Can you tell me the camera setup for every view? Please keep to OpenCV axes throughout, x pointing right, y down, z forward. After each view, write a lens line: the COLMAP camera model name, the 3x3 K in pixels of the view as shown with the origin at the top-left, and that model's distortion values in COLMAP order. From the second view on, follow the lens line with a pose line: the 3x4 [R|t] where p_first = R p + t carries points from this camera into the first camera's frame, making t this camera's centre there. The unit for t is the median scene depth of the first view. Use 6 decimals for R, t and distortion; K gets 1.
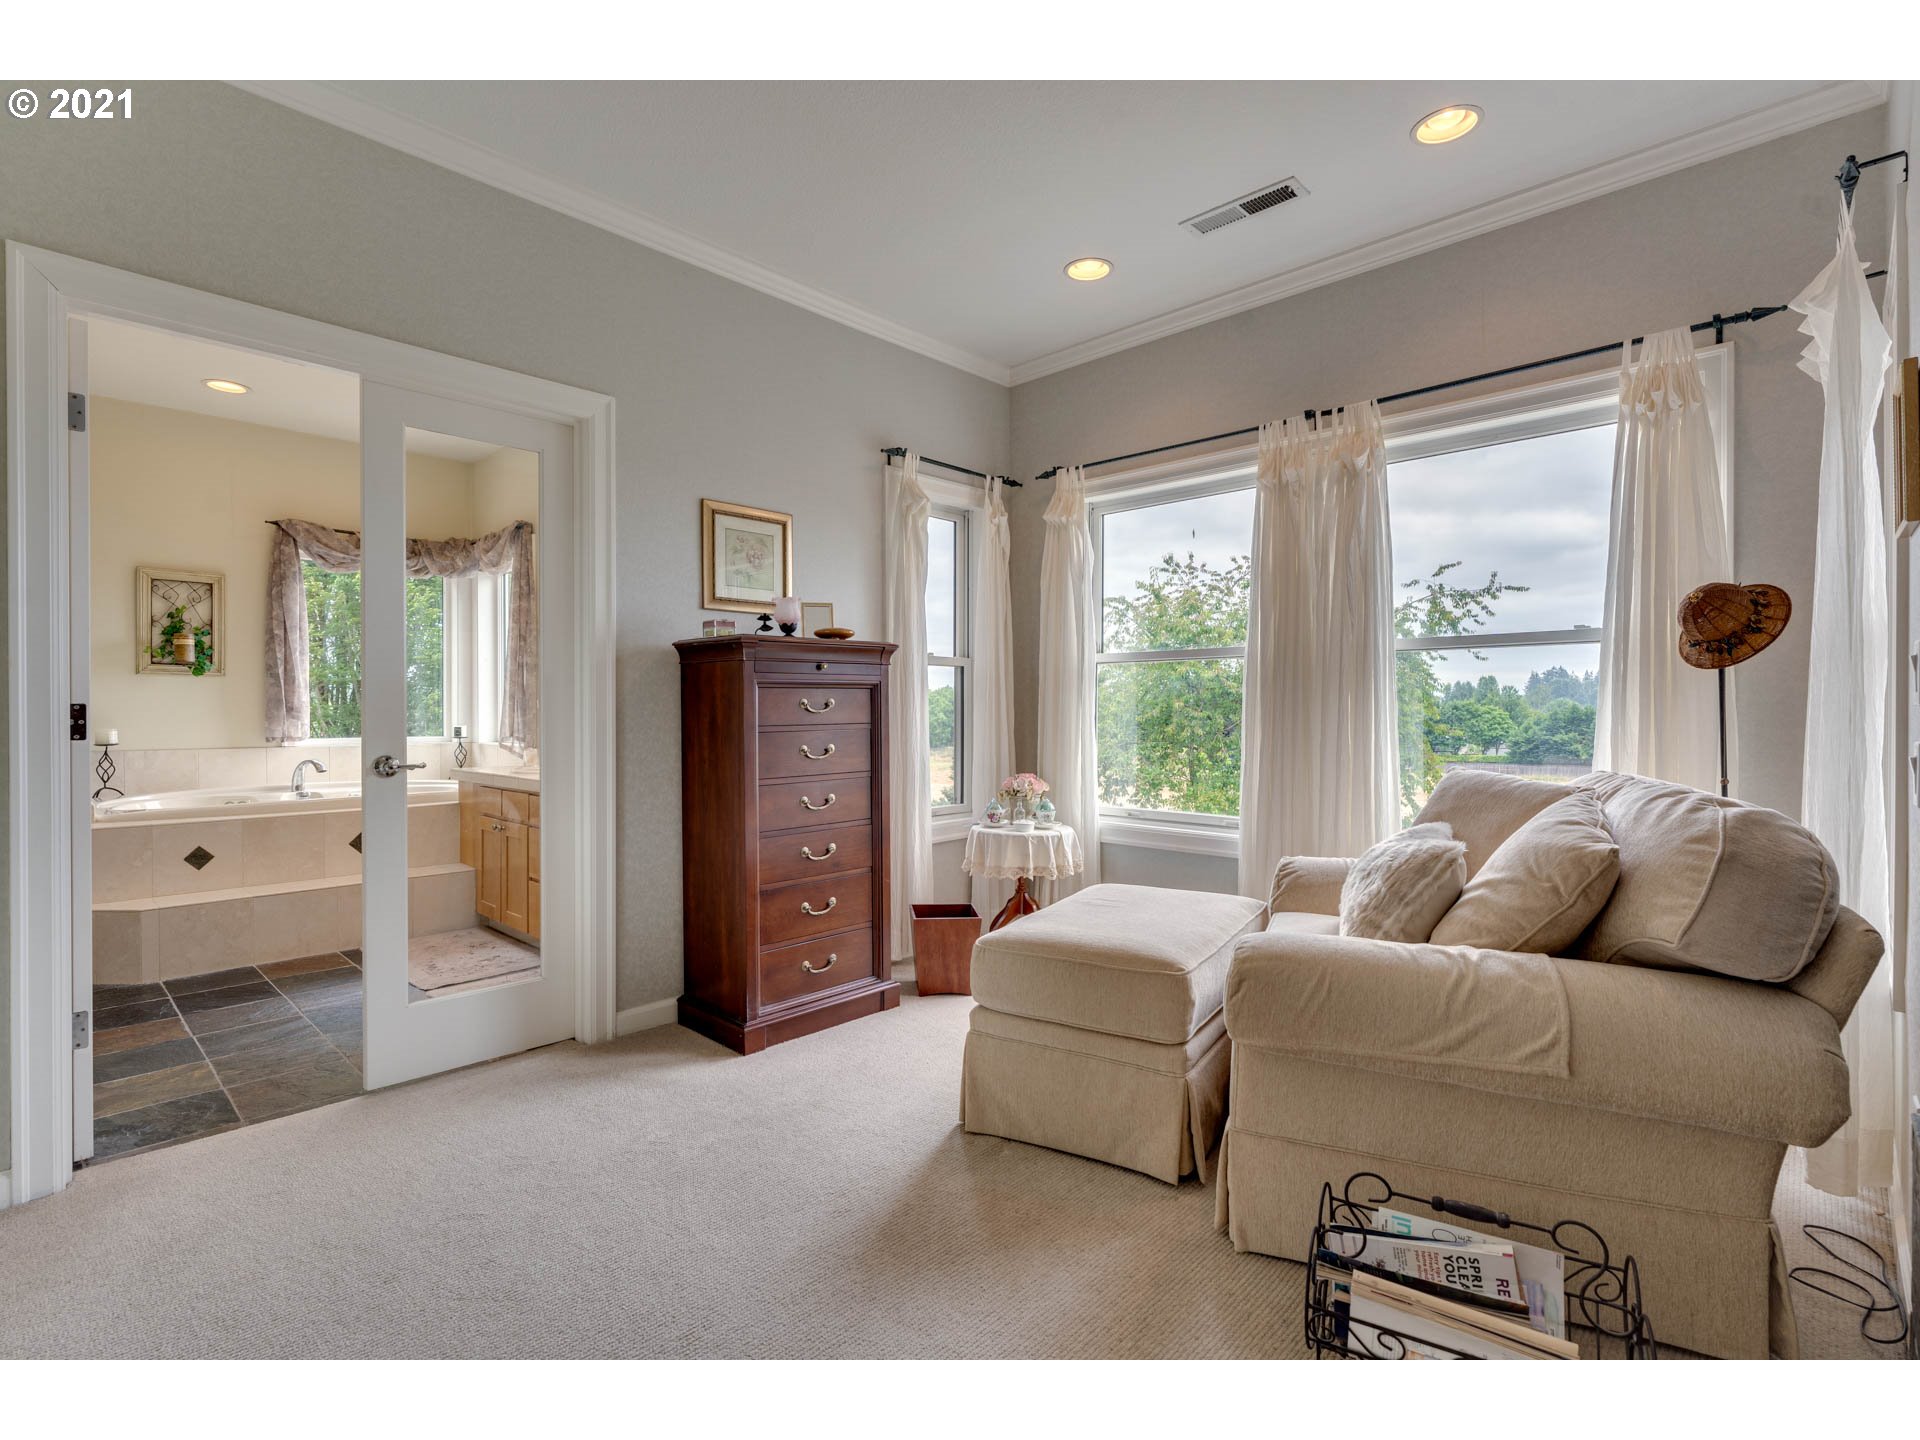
lens RADIAL K [[900.2, 0, 960.0], [0, 900.2, 720.0], [0, 0, 1]] dist [-0.002111, 0.000193]
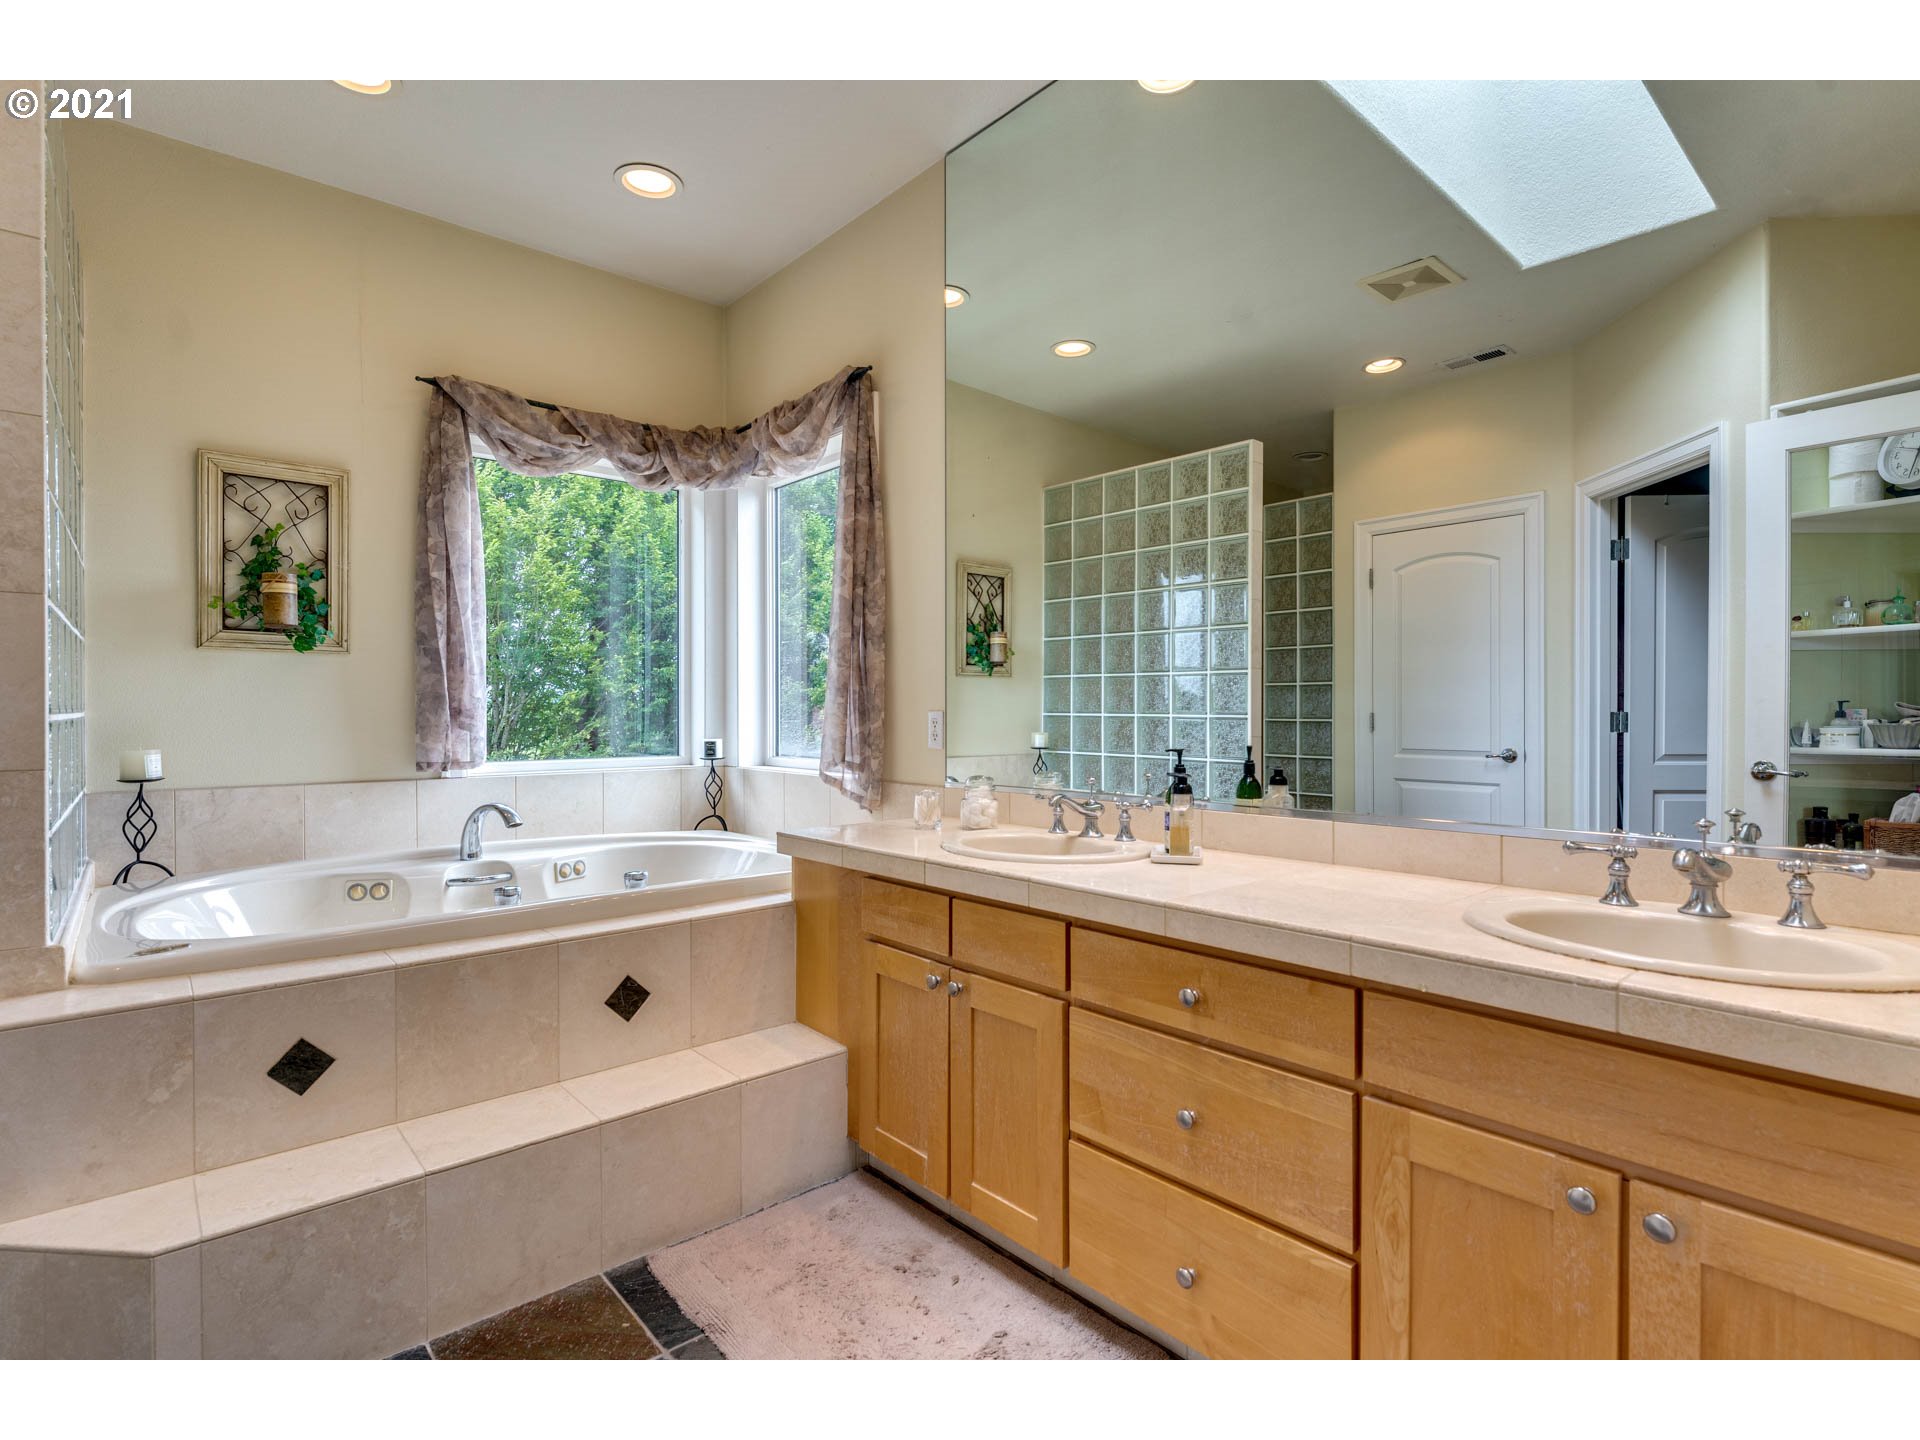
lens RADIAL K [[926.4, 0, 960.0], [0, 926.4, 720.0], [0, 0, 1]] dist [-0.001976, -0.000474]
pose [[0.995850, -0.001302, -0.091005, -0.389511], [0.001138, 0.999998, -0.001849, -0.005929], [0.091007, 0.001738, 0.995849, 0.464756]]
